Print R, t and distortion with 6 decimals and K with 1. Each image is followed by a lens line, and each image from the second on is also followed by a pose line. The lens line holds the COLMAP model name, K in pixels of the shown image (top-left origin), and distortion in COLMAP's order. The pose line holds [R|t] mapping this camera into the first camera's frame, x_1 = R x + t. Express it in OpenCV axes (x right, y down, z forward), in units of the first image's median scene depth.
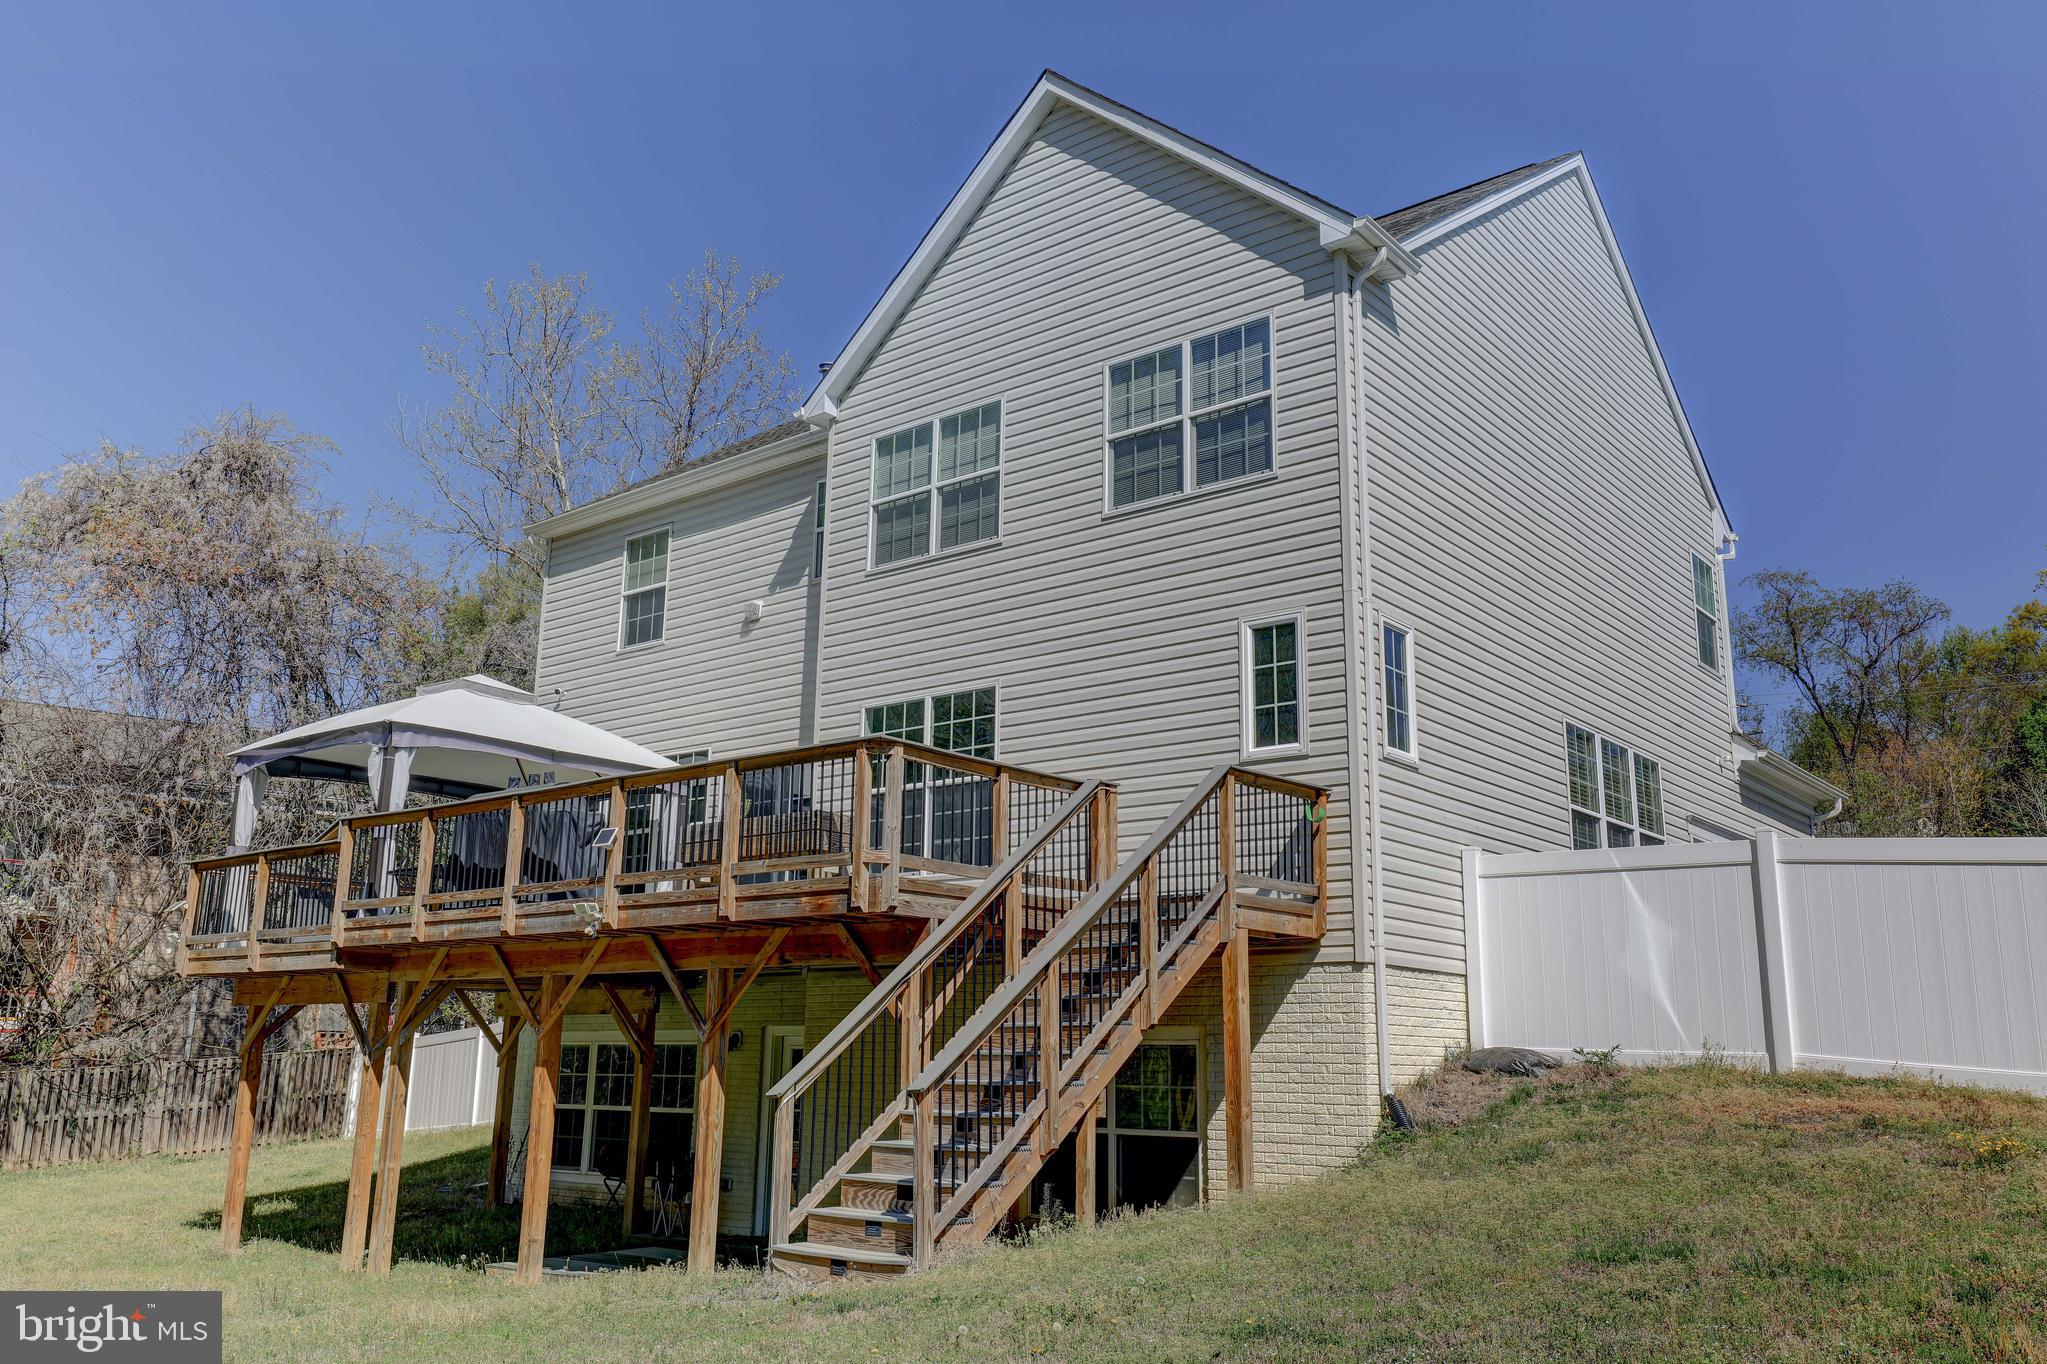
lens RADIAL K [[1611.5, 0, 1023.5], [0, 1611.5, 682.0], [0, 0, 1]] dist [-0.022446, -0.000297]
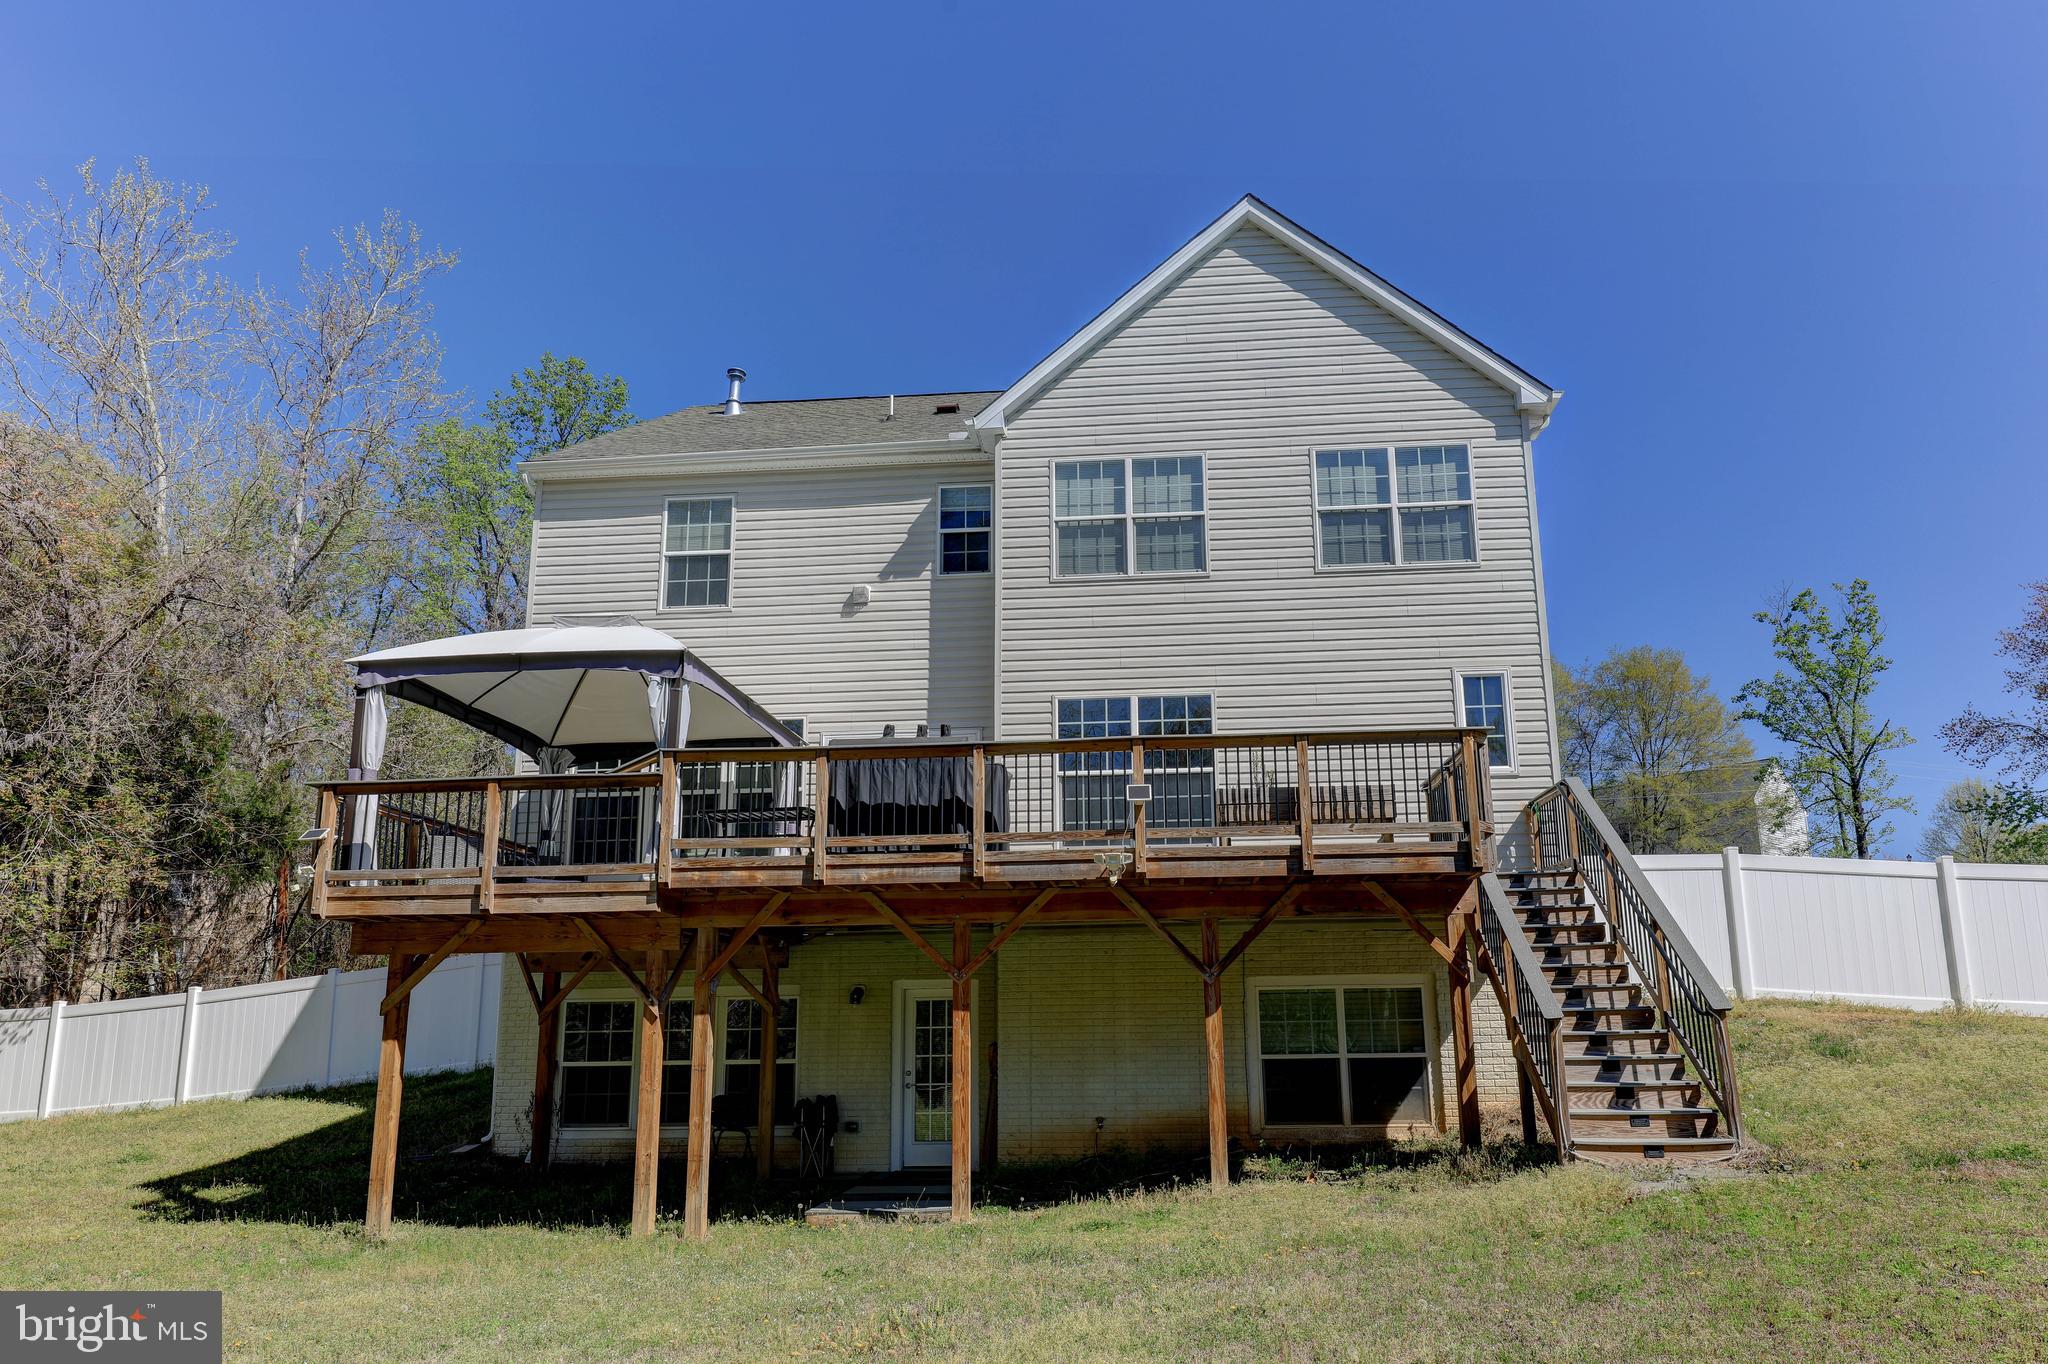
lens RADIAL K [[1297.8, 0, 1030.1], [0, 1297.8, 784.0], [0, 0, 1]] dist [0.002990, -0.149781]
pose [[0.831608, 0.086799, 0.548538, -0.619064], [-0.108146, 0.994113, 0.006649, 0.072635], [-0.544732, -0.064851, 0.836099, 0.249859]]
